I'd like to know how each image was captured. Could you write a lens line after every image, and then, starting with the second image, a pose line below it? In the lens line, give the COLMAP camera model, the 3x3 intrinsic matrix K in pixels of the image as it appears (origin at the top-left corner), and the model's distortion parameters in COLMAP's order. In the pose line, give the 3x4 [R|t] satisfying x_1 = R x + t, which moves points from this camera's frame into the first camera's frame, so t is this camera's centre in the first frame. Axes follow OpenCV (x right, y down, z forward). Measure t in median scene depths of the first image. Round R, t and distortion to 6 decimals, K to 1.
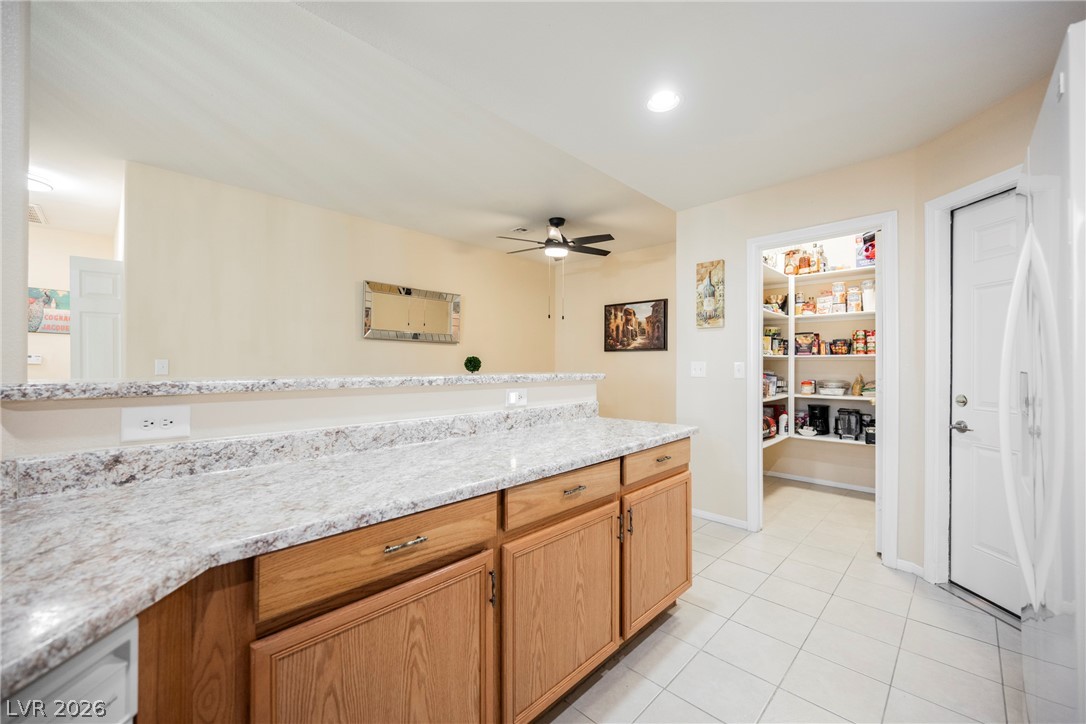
lens RADIAL K [[429.2, 0, 547.5], [0, 429.2, 361.1], [0, 0, 1]] dist [-0.001577, -0.000168]
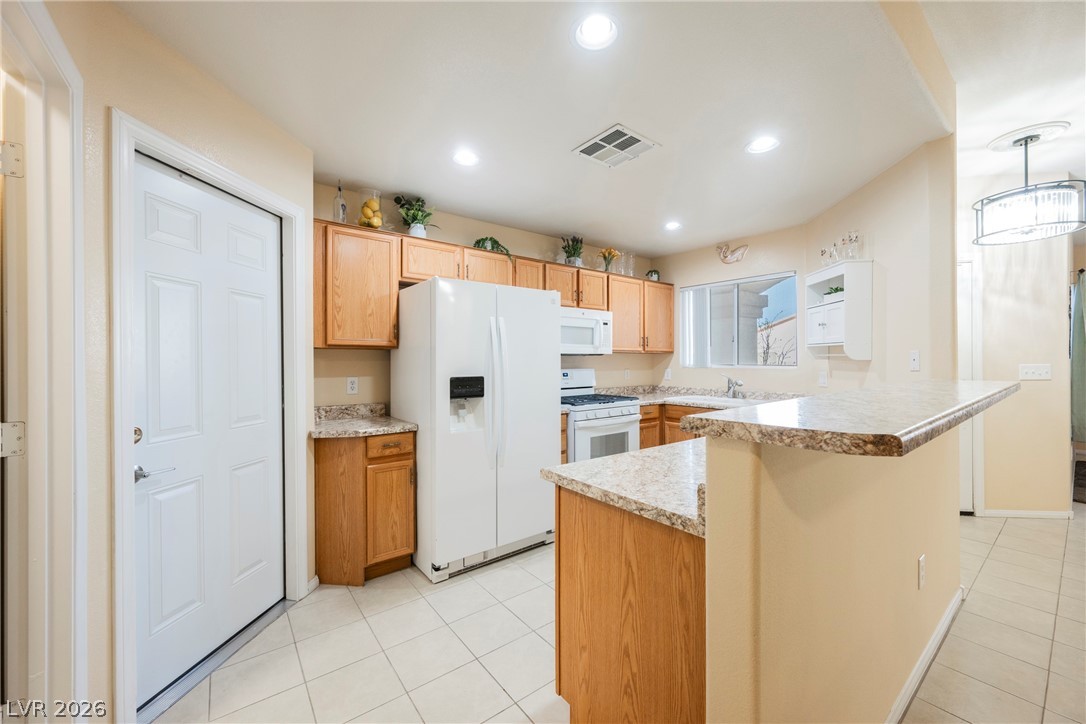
lens RADIAL K [[424.3, 0, 544.3], [0, 424.3, 362.0], [0, 0, 1]] dist [-0.001980, 0.000301]
pose [[-0.989991, 0.003540, 0.141089, 0.130031], [0.003004, 0.999987, -0.004015, -0.010426], [-0.141102, -0.003551, -0.989989, 0.871507]]
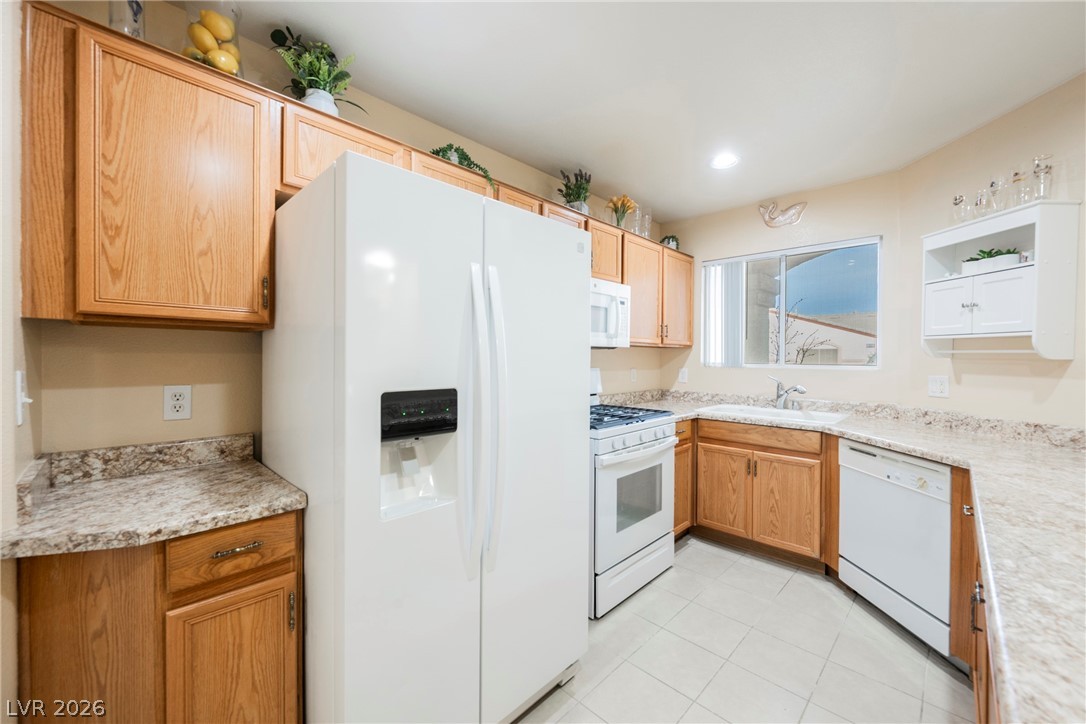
lens RADIAL K [[424.3, 0, 544.3], [0, 424.3, 362.0], [0, 0, 1]] dist [-0.001980, 0.000301]
pose [[-0.999967, -0.005665, 0.005775, 0.243821], [-0.005631, 0.999967, 0.005863, -0.011987], [-0.005808, 0.005830, -0.999966, 0.560322]]
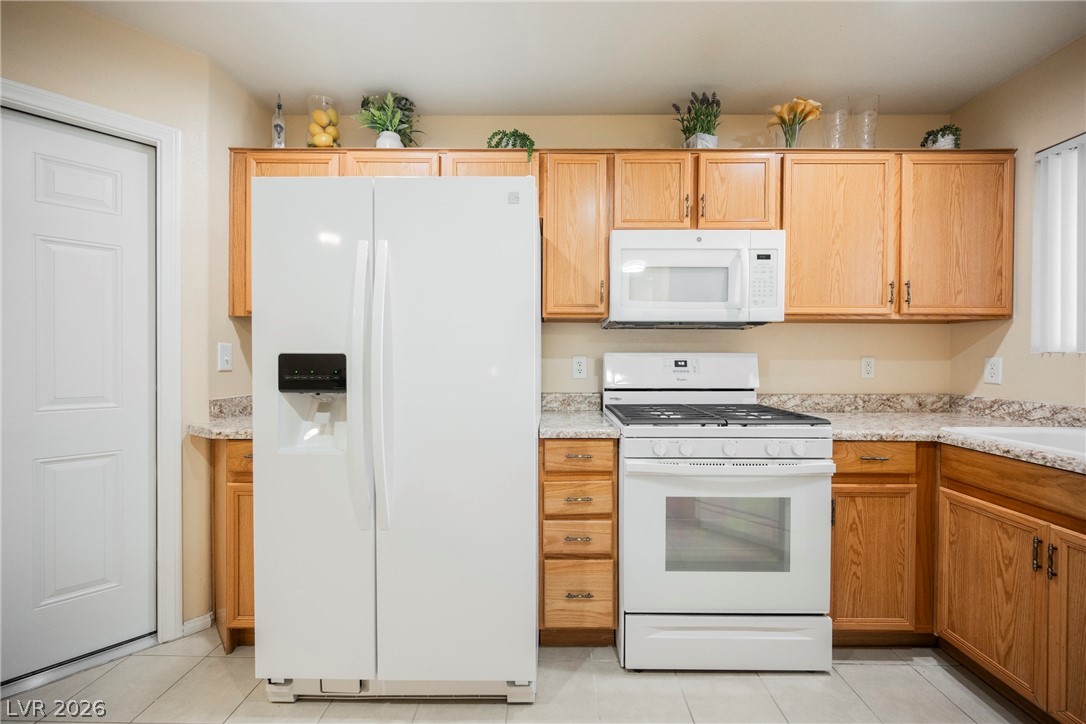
lens RADIAL K [[429.2, 0, 547.5], [0, 429.2, 361.1], [0, 0, 1]] dist [-0.001577, -0.000168]
pose [[-0.687126, -0.009359, 0.726478, -0.045780], [-0.008427, 0.999952, 0.004912, 0.010584], [-0.726490, -0.002747, -0.687172, 0.385874]]
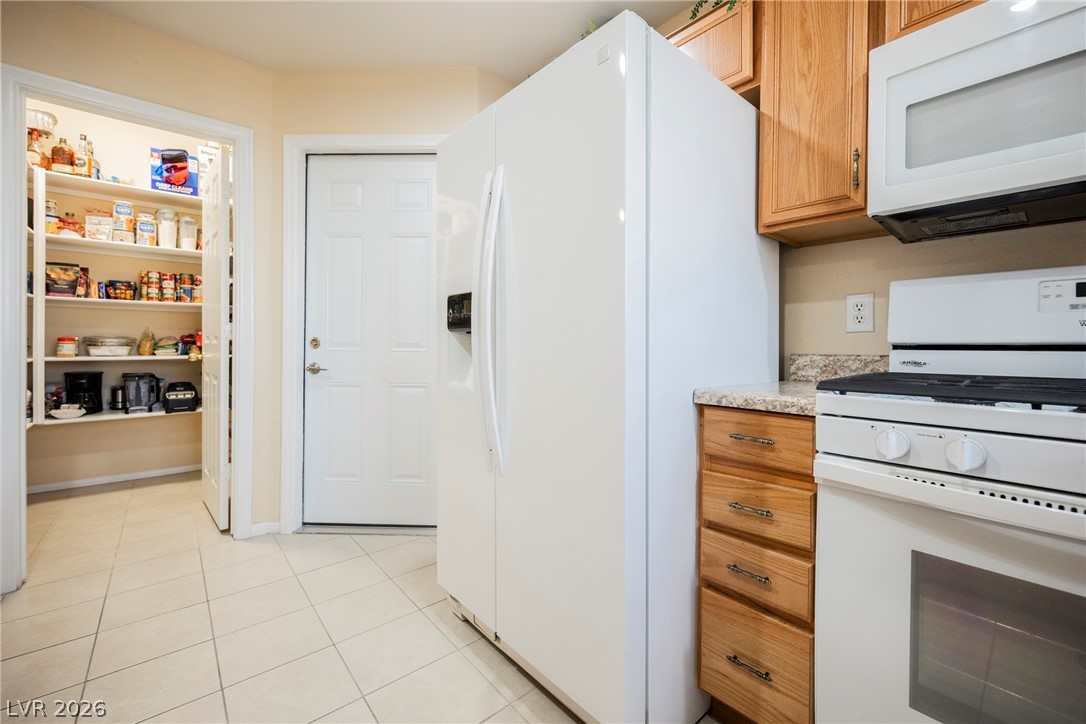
lens RADIAL K [[451.6, 0, 566.4], [0, 451.6, 347.9], [0, 0, 1]] dist [-0.000991, -0.000199]
pose [[0.068686, -0.007526, 0.997610, -0.039677], [-0.013134, 0.999878, 0.008447, 0.048096], [-0.997552, -0.013683, 0.068578, 0.179090]]
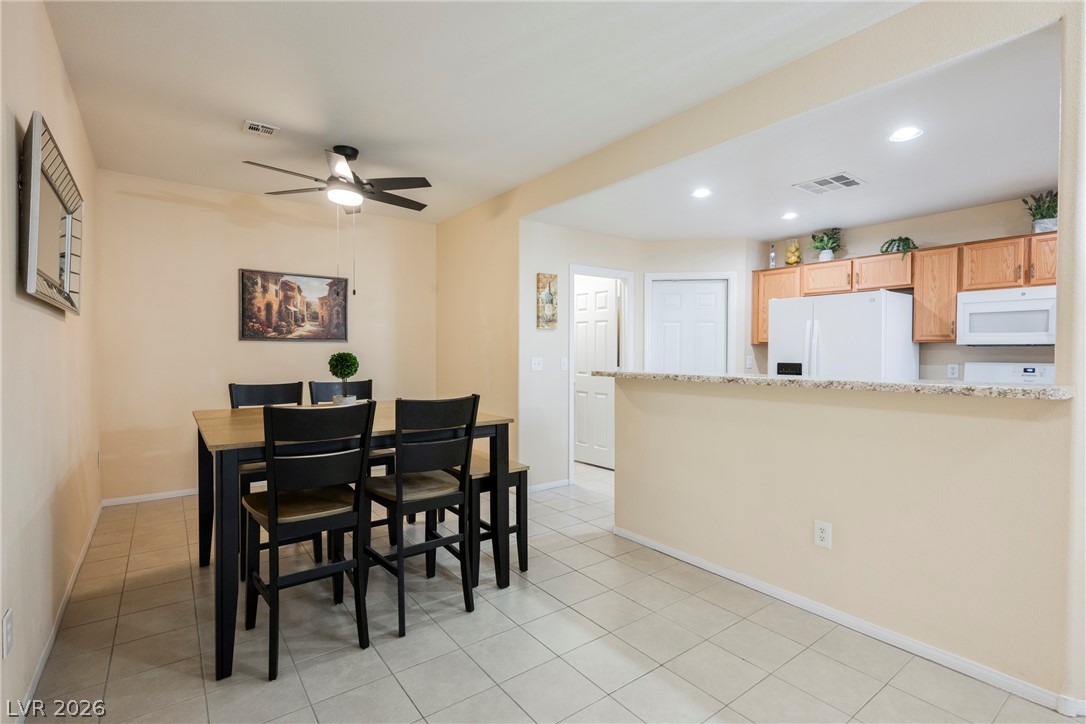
lens RADIAL K [[506.2, 0, 546.1], [0, 506.2, 361.6], [0, 0, 1]] dist [0.002838, -0.000331]
pose [[0.158066, -0.020347, 0.987219, -0.819844], [-0.007095, 0.999738, 0.021741, -0.014625], [-0.987403, -0.010441, 0.157880, 0.629259]]
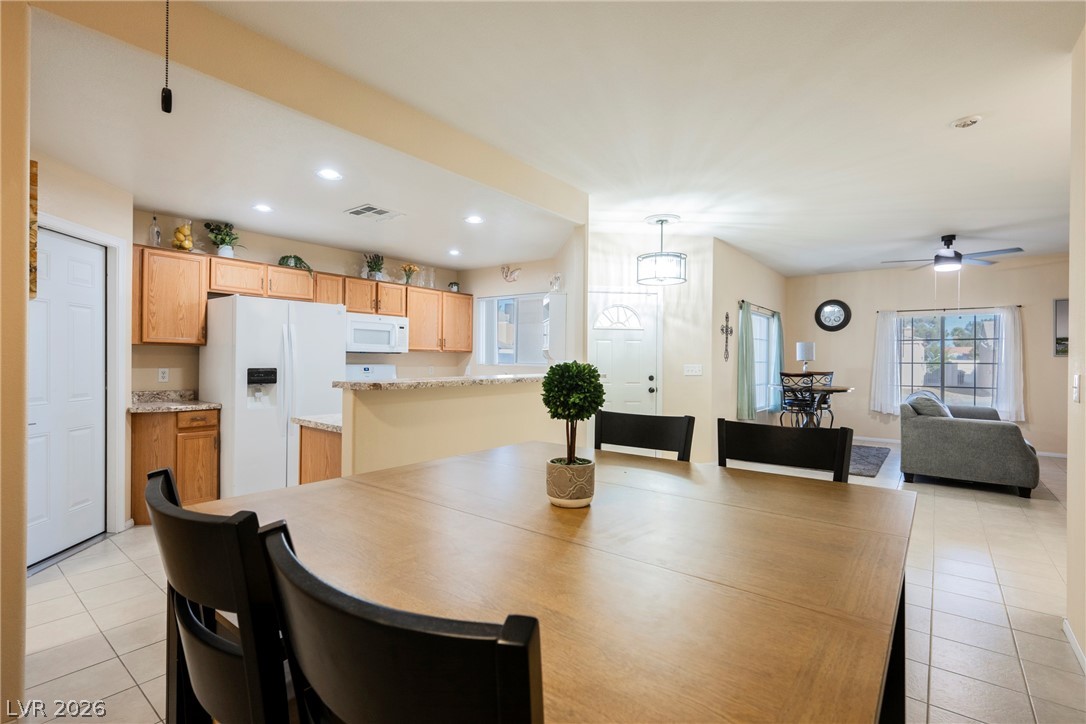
lens RADIAL K [[506.2, 0, 546.1], [0, 506.2, 361.6], [0, 0, 1]] dist [0.002838, -0.000331]
pose [[-0.994731, -0.010803, -0.101945, -0.124718], [-0.010708, 0.999942, -0.001480, -0.009419], [0.101955, -0.000381, -0.994789, 1.326087]]
